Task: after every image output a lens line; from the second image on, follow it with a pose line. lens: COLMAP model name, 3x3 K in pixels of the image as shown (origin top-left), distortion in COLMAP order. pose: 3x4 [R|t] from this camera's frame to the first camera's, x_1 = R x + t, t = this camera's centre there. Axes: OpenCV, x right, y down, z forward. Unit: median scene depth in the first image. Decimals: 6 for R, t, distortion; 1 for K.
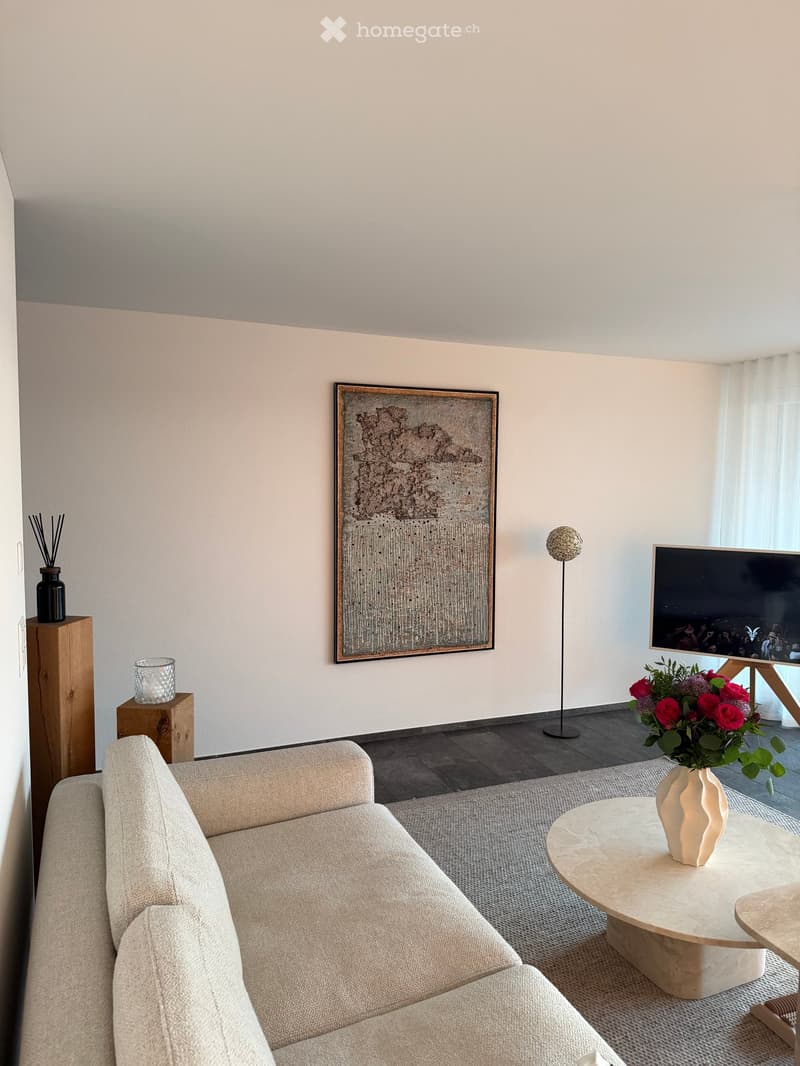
lens RADIAL K [[747.6, 0, 399.6], [0, 747.6, 526.4], [0, 0, 1]] dist [0.009225, -0.002510]
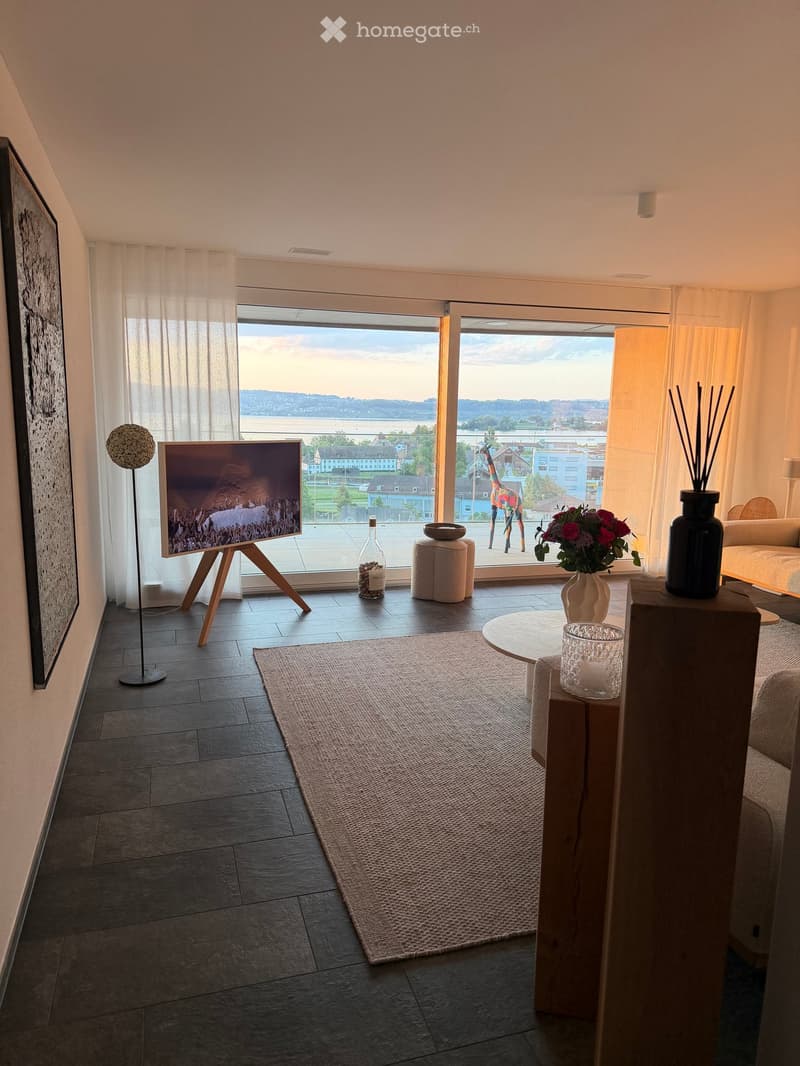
lens RADIAL K [[747.6, 0, 395.3], [0, 747.6, 538.4], [0, 0, 1]] dist [0.009225, -0.002510]
pose [[0.097814, -0.179683, 0.978850, -0.569828], [0.045284, 0.983351, 0.175984, -0.008280], [-0.994174, 0.027112, 0.104322, 0.679150]]
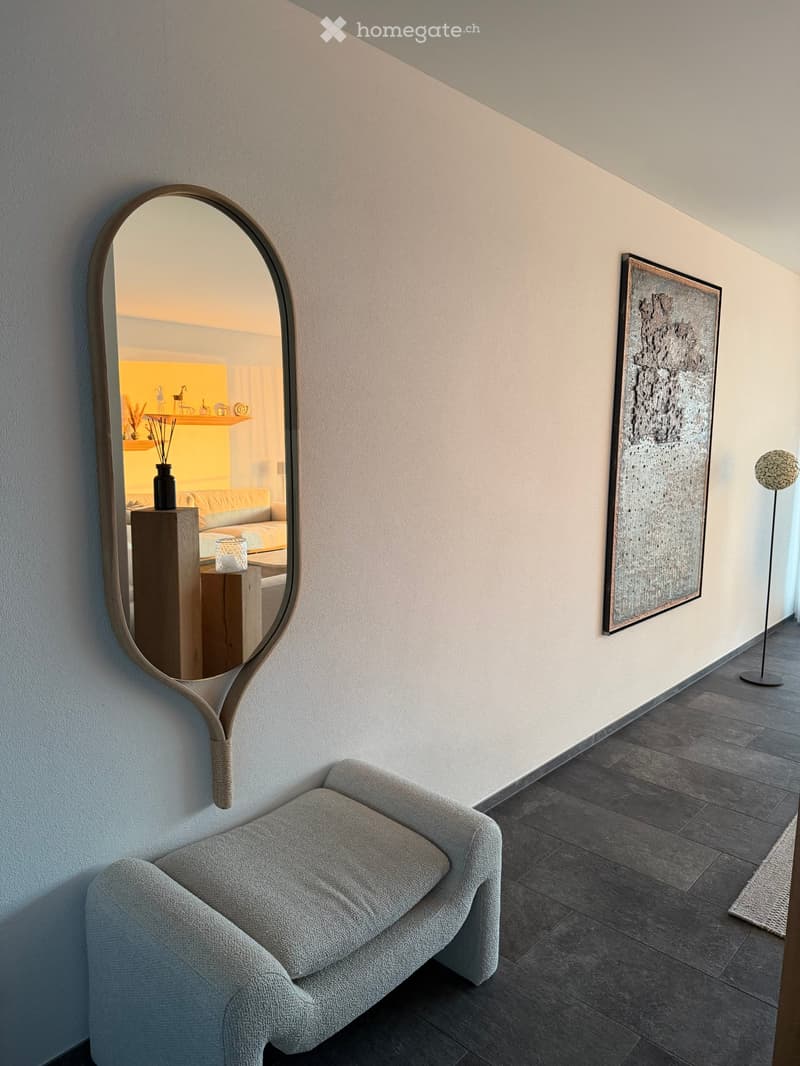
lens RADIAL K [[747.6, 0, 401.5], [0, 747.6, 536.4], [0, 0, 1]] dist [0.009225, -0.002510]
pose [[0.910430, -0.066662, 0.408257, -0.574759], [0.034312, 0.995699, 0.086064, 0.010783], [-0.412238, -0.064347, 0.908801, 0.397431]]
